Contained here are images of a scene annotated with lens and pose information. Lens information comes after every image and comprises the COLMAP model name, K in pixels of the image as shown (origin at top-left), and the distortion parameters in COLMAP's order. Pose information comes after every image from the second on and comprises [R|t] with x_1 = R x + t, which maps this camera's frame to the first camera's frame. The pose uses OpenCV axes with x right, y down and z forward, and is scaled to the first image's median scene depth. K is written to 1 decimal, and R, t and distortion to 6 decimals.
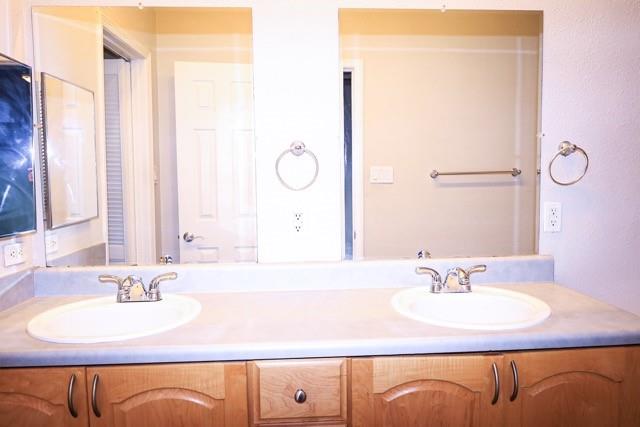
lens RADIAL K [[439.5, 0, 320.0], [0, 439.5, 213.5], [0, 0, 1]] dist [-0.006834, 0.002379]
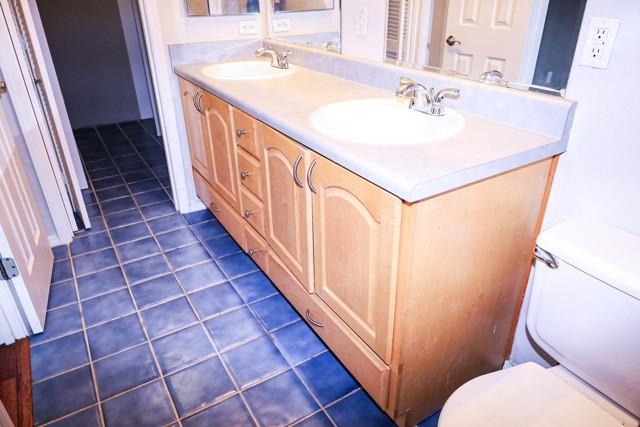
lens RADIAL K [[439.5, 0, 320.0], [0, 439.5, 213.5], [0, 0, 1]] dist [-0.006834, 0.002379]
pose [[0.472752, 0.418593, -0.775426, 0.541197], [-0.077585, 0.896325, 0.436557, -0.009566], [0.877773, -0.146222, 0.456216, 0.183505]]
